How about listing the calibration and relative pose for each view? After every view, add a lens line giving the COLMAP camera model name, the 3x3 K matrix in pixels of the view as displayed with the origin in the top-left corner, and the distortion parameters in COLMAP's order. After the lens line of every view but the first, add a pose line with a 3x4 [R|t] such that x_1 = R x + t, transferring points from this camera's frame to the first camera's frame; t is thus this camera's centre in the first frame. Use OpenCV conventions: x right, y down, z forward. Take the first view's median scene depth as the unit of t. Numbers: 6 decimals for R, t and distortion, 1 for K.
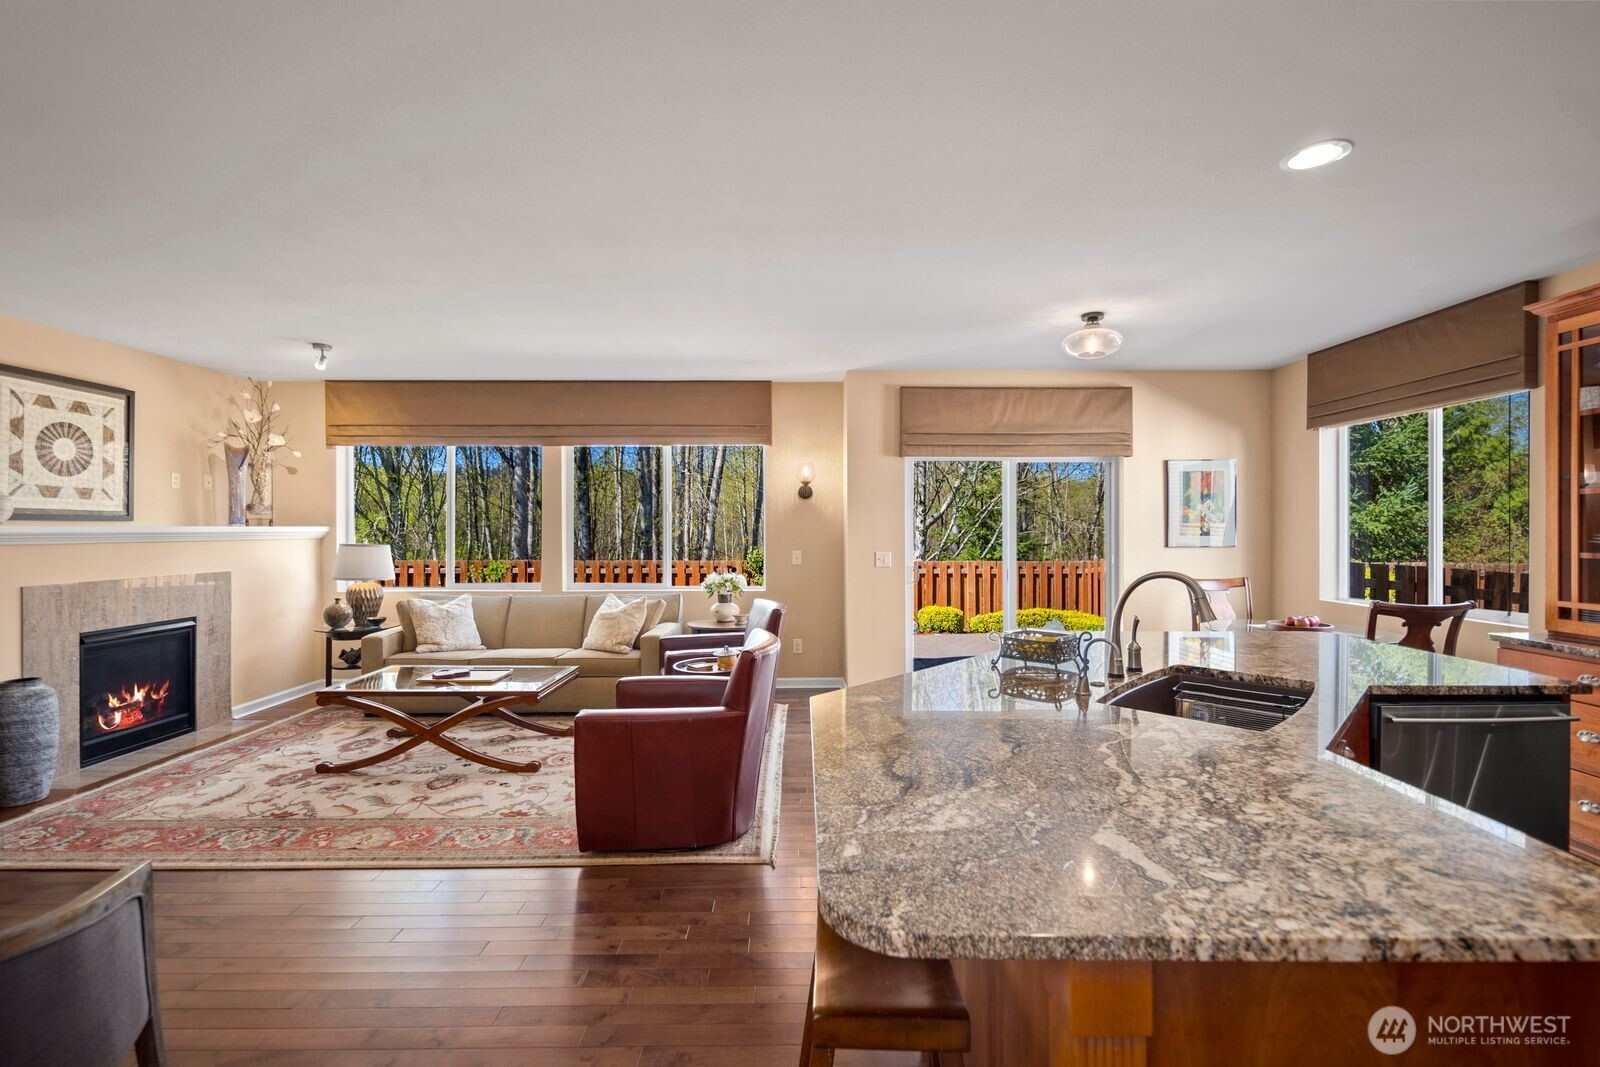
lens RADIAL K [[696.6, 0, 800.4], [0, 696.6, 531.6], [0, 0, 1]] dist [0.006186, -0.002032]
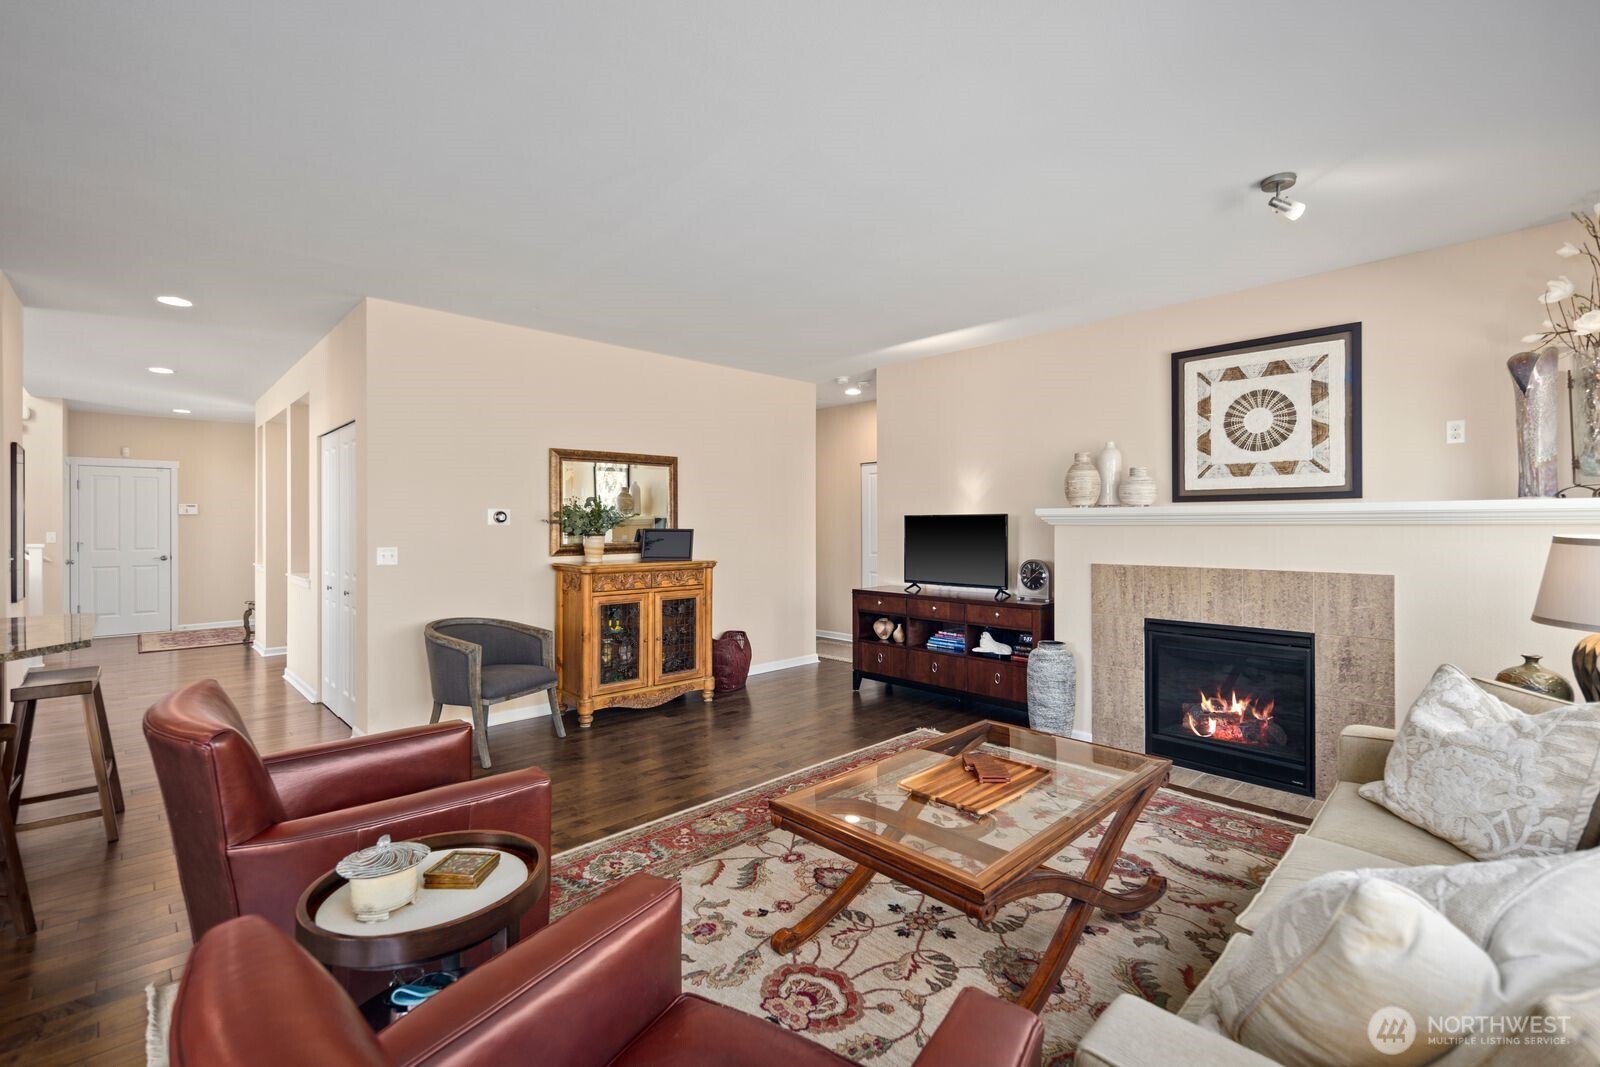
lens RADIAL K [[696.6, 0, 803.2], [0, 696.6, 526.1], [0, 0, 1]] dist [0.006186, -0.002032]
pose [[-0.720804, 0.004488, -0.693124, -0.018181], [0.000019, 0.999979, 0.006455, 0.010514], [0.693139, 0.004640, -0.720789, 1.210775]]
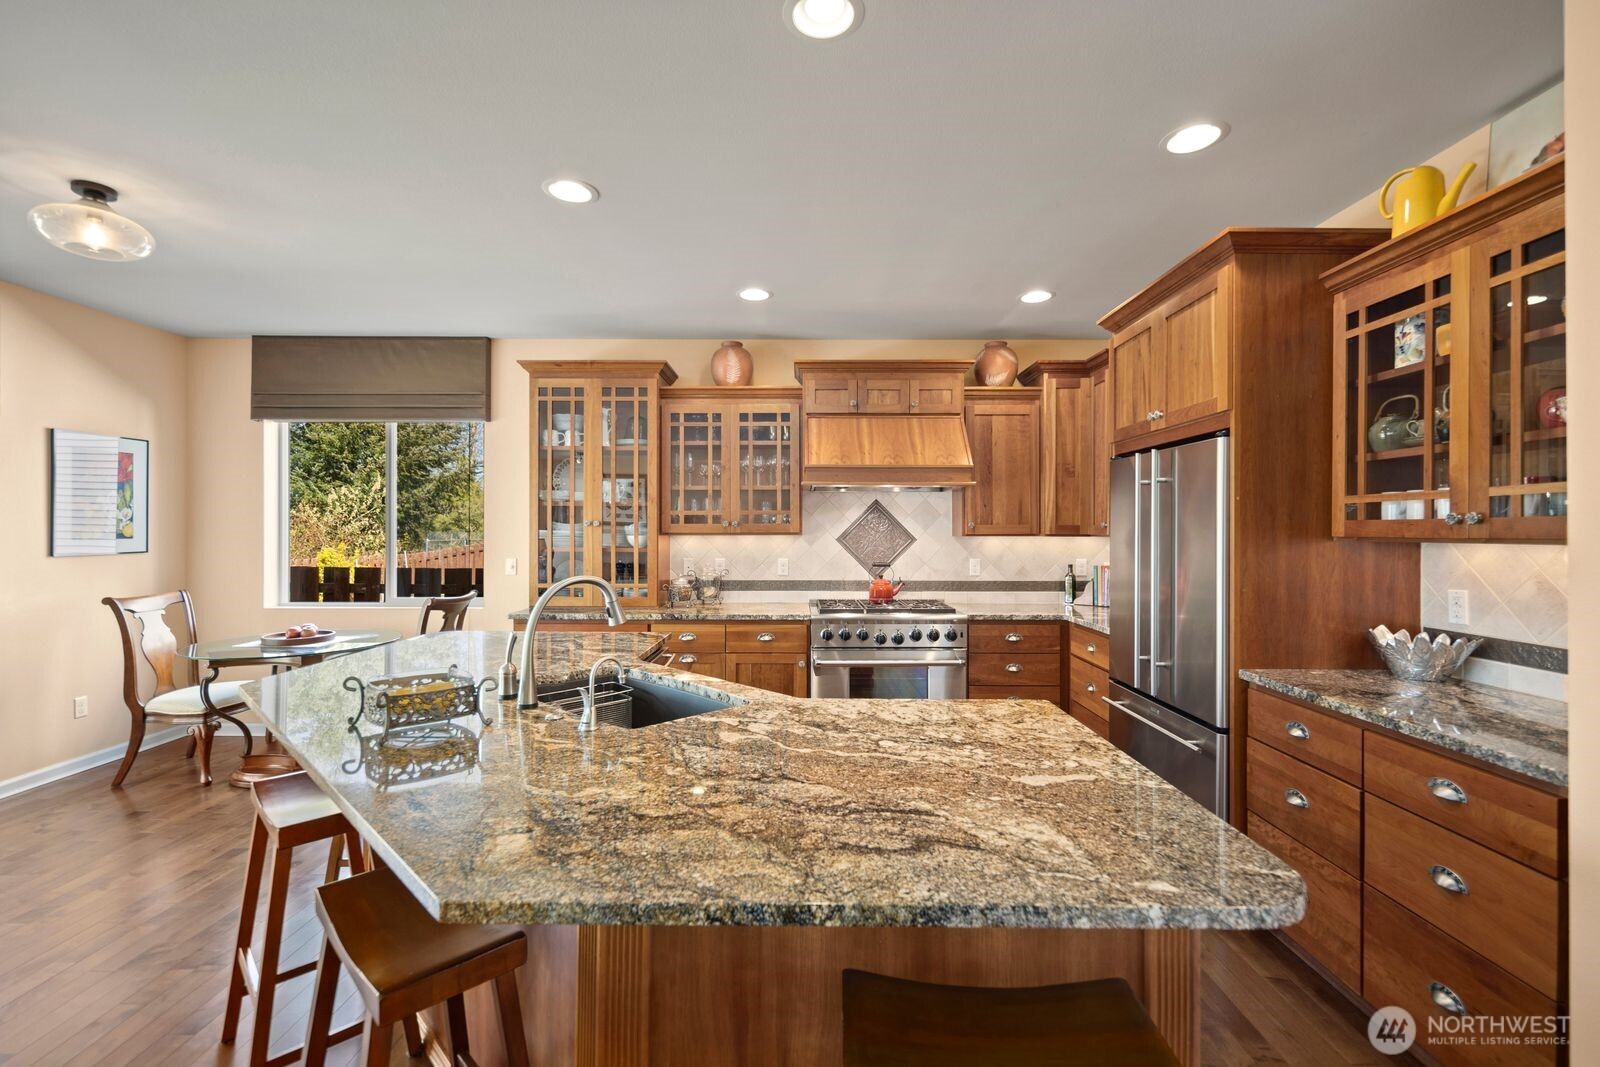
lens RADIAL K [[696.6, 0, 807.2], [0, 696.6, 531.9], [0, 0, 1]] dist [0.006186, -0.002032]
pose [[0.004503, -0.000019, 0.999990, -0.206506], [0.002120, 0.999998, 0.000009, -0.000492], [-0.999988, 0.002120, 0.004503, 0.360653]]
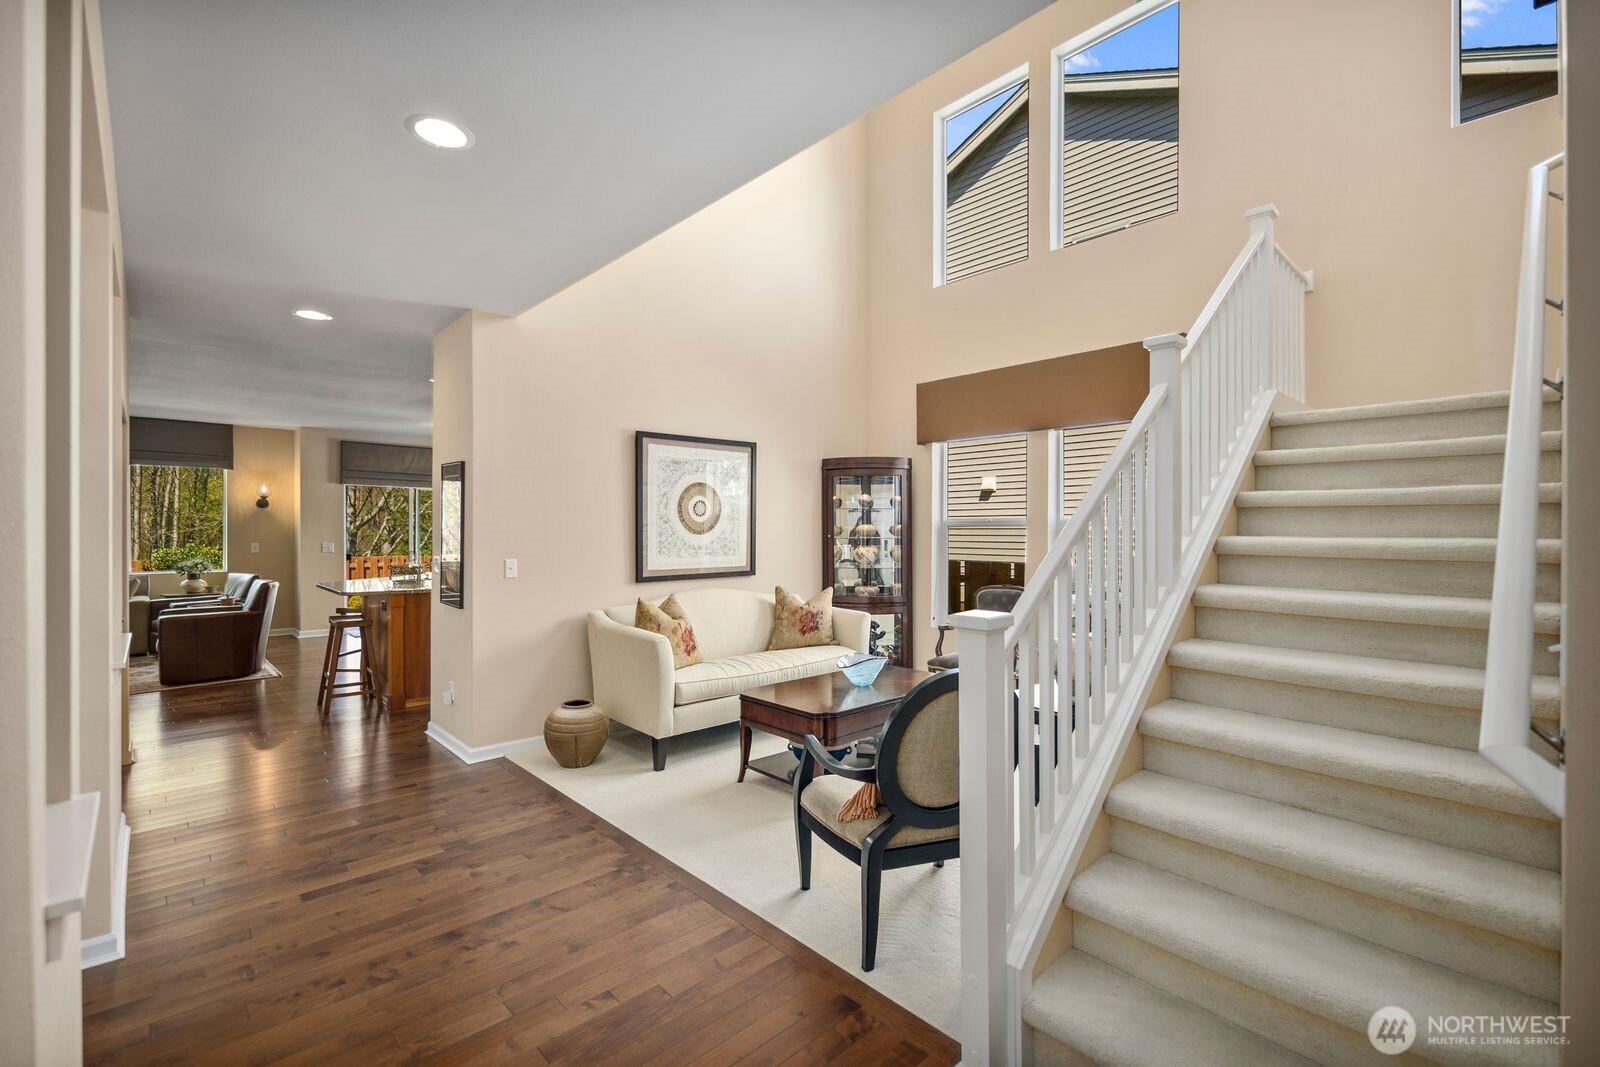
lens RADIAL K [[696.6, 0, 804.9], [0, 696.6, 534.2], [0, 0, 1]] dist [0.006186, -0.002032]
pose [[0.729757, -0.001391, 0.683705, -0.219448], [0.000900, 0.999999, 0.001074, 0.010929], [-0.683706, -0.000168, 0.729757, -1.127566]]
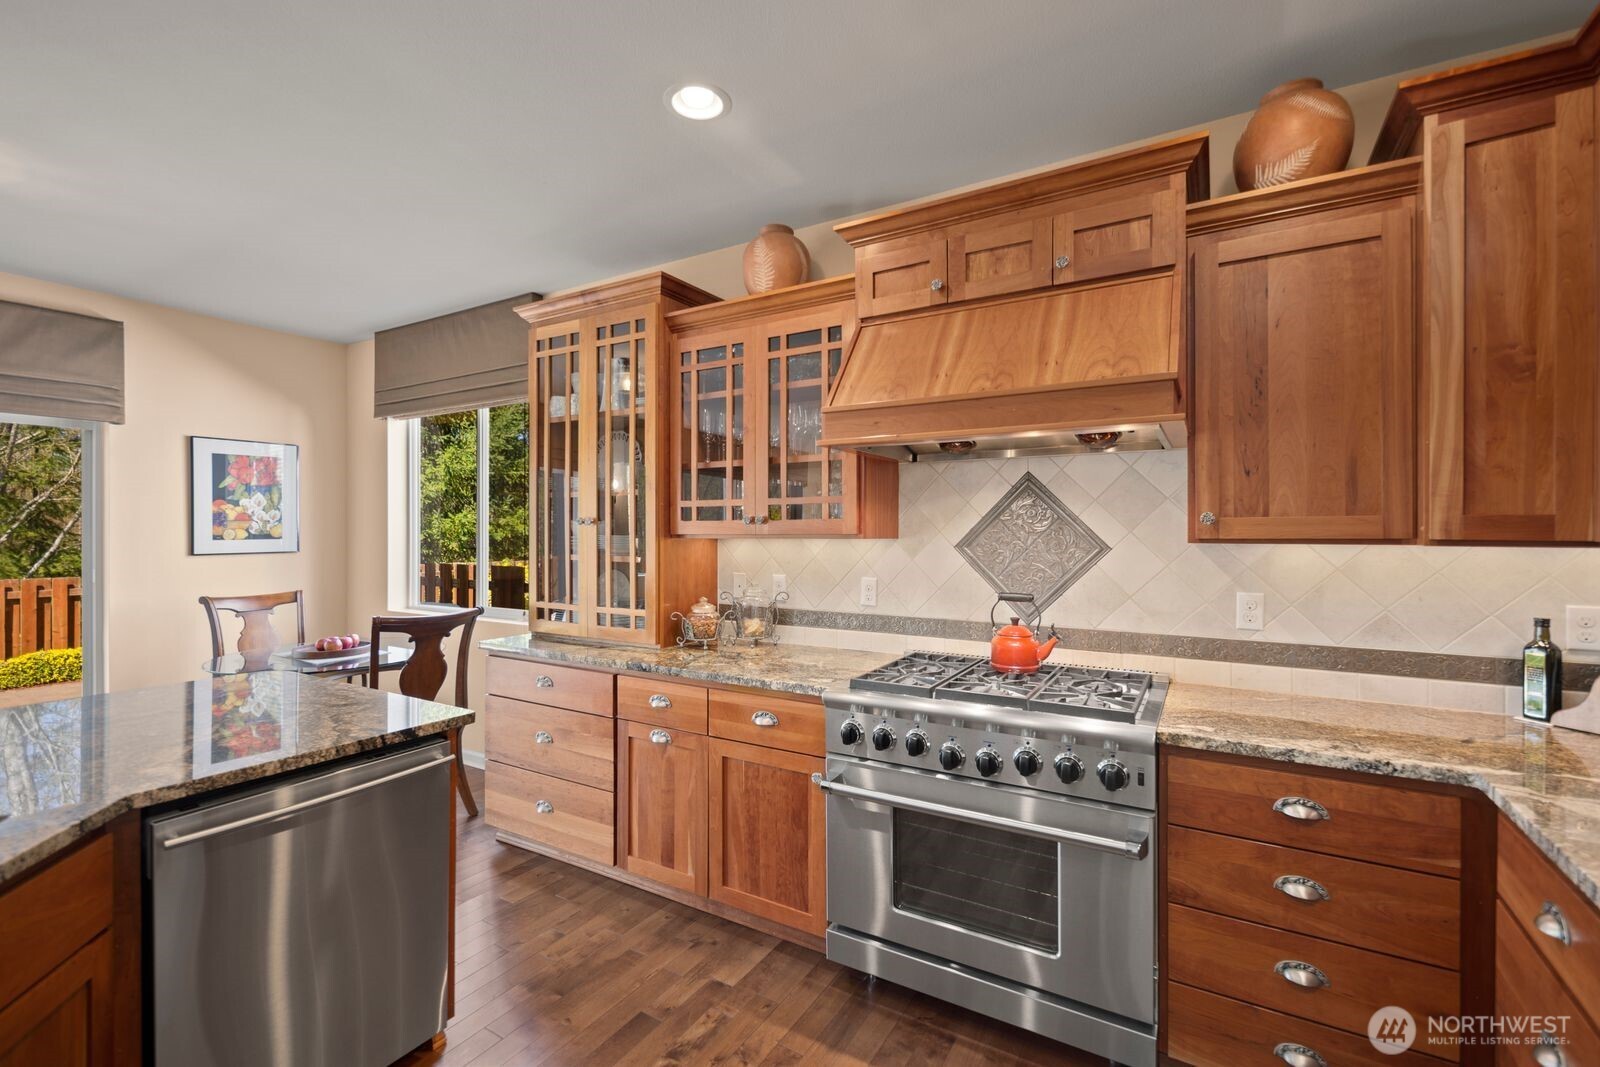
lens RADIAL K [[696.6, 0, 805.1], [0, 696.6, 532.6], [0, 0, 1]] dist [0.006186, -0.002032]
pose [[0.514966, 0.000071, 0.857211, 0.316478], [0.001236, 0.999999, -0.000825, -0.000506], [-0.857210, 0.001485, 0.514965, 0.107568]]
